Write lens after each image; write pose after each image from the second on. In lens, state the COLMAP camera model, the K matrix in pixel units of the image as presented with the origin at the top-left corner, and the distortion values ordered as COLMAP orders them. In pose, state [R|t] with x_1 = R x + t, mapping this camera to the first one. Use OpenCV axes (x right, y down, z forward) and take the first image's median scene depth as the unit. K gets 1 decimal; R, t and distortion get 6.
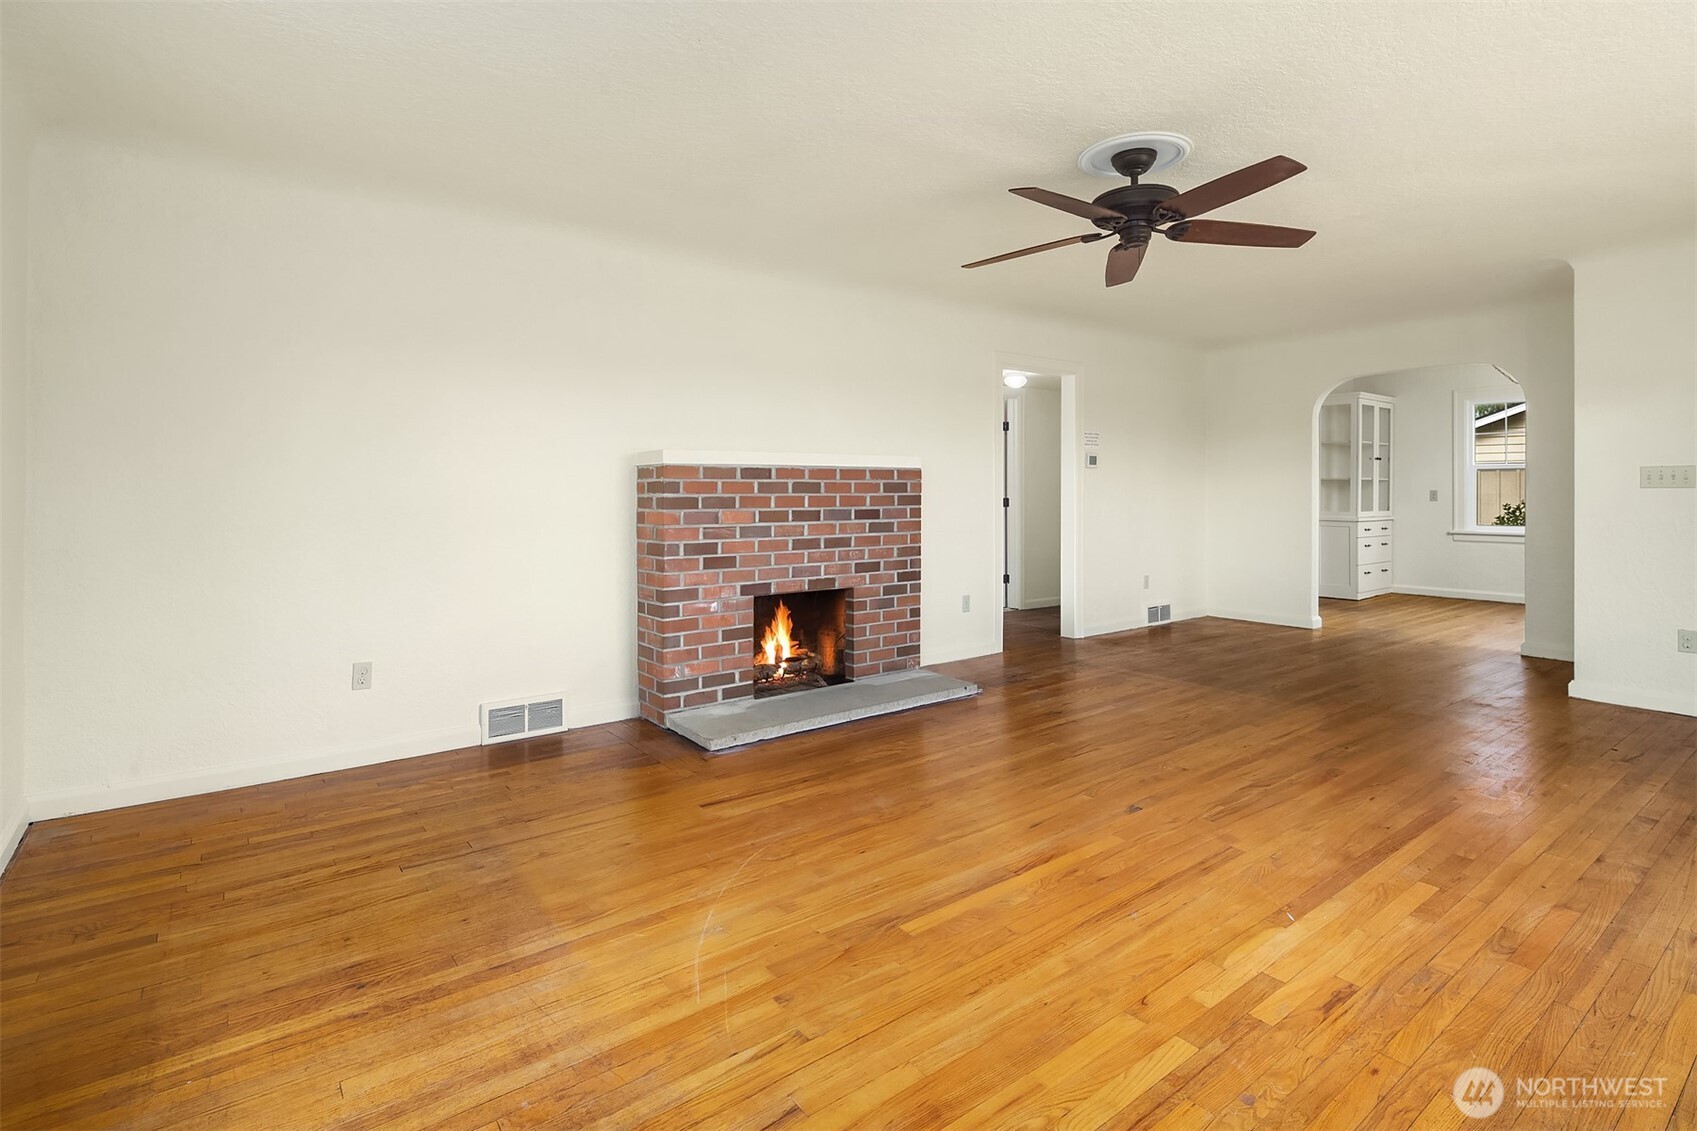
lens RADIAL K [[826.1, 0, 852.8], [0, 826.1, 490.7], [0, 0, 1]] dist [0.004770, -0.004287]
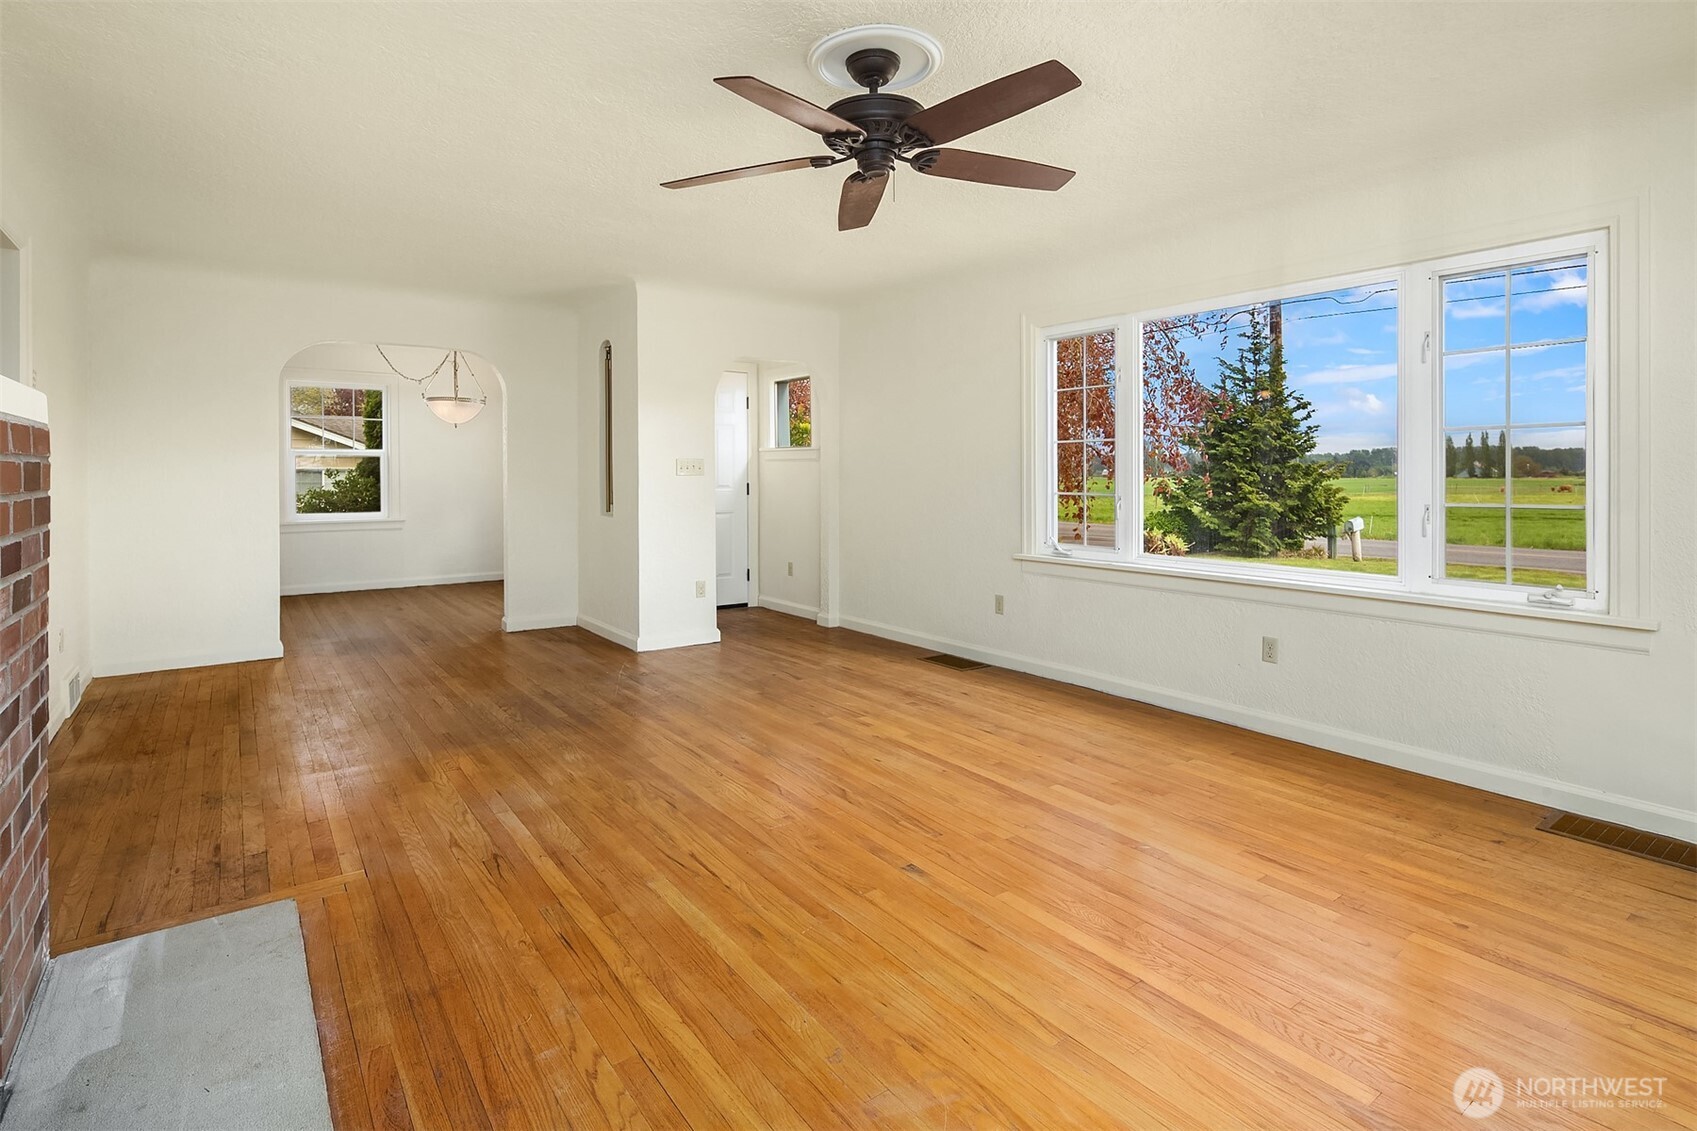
lens RADIAL K [[826.1, 0, 847.0], [0, 826.1, 478.9], [0, 0, 1]] dist [0.004770, -0.004287]
pose [[0.021152, -0.005137, 0.999763, -0.321092], [0.003033, 0.999983, 0.005074, -0.003355], [-0.999772, 0.002925, 0.021167, 0.705706]]
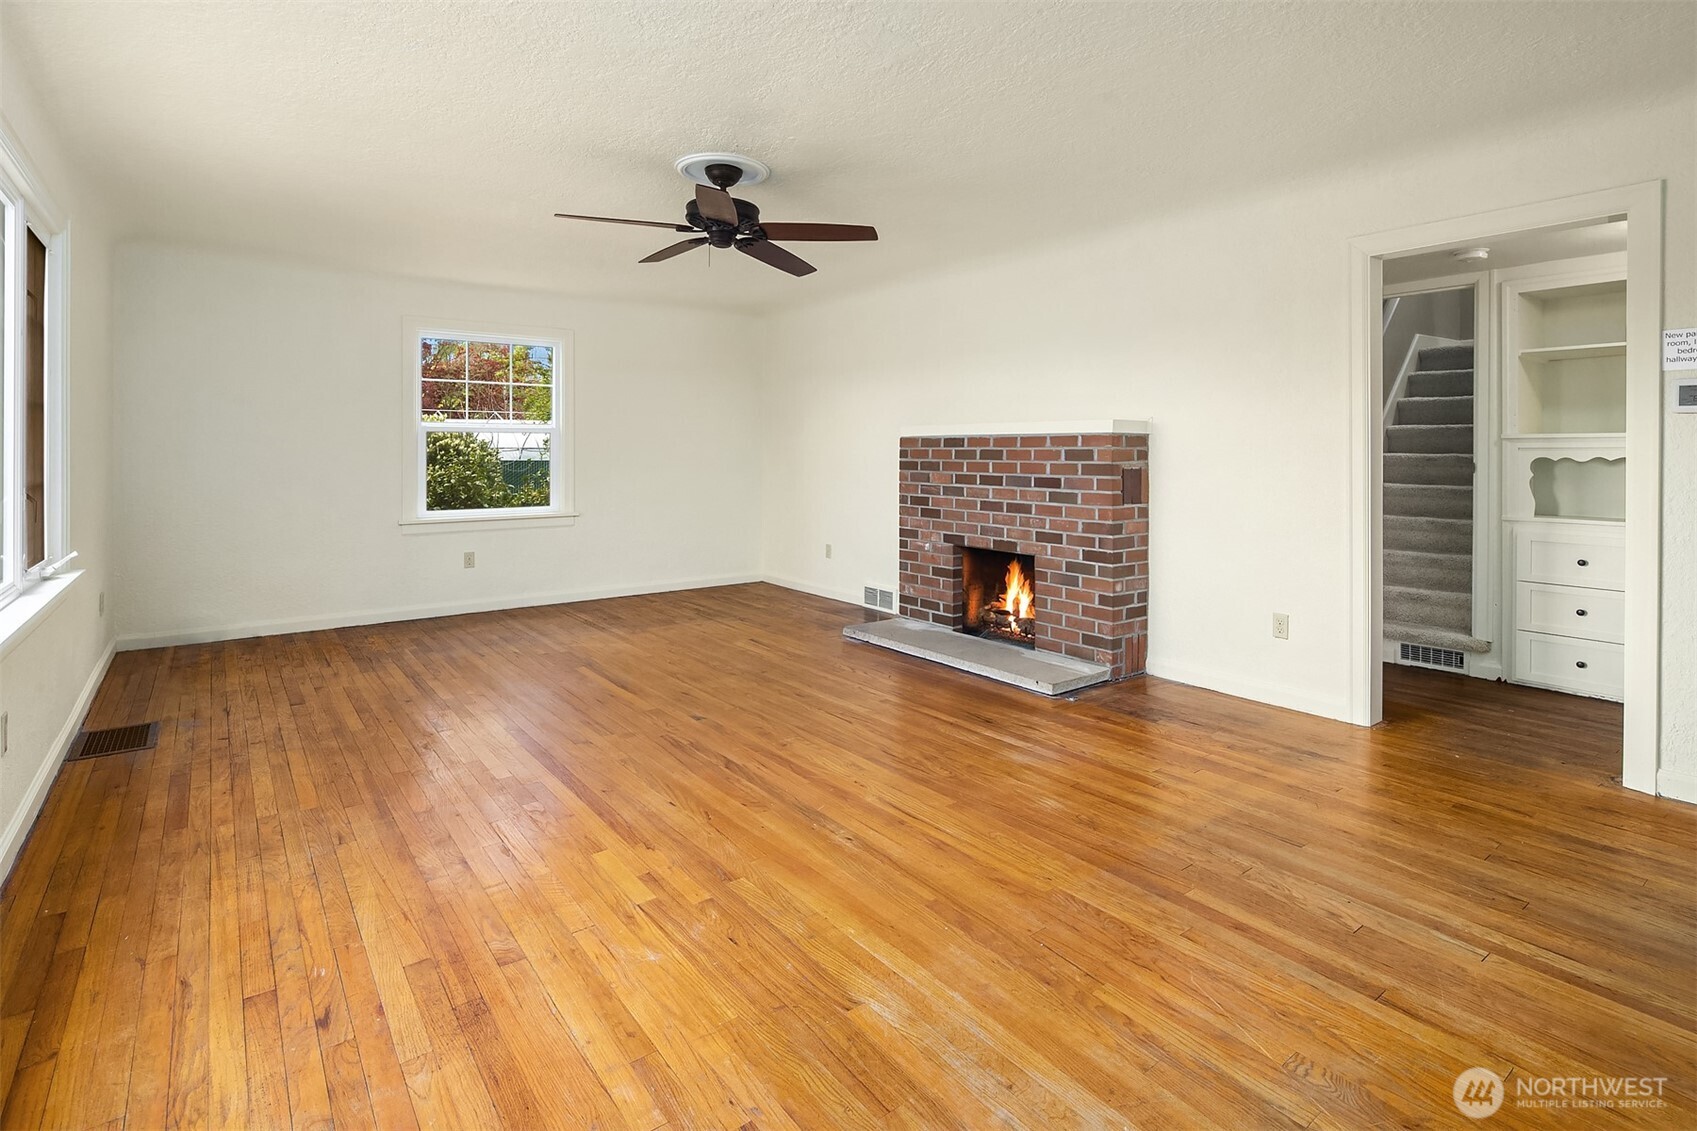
lens RADIAL K [[826.1, 0, 855.7], [0, 826.1, 460.6], [0, 0, 1]] dist [0.004770, -0.004287]
pose [[0.005433, 0.005802, -0.999968, 1.043710], [-0.013241, 0.999896, 0.005730, 0.000310], [0.999898, 0.013210, 0.005510, 0.820095]]
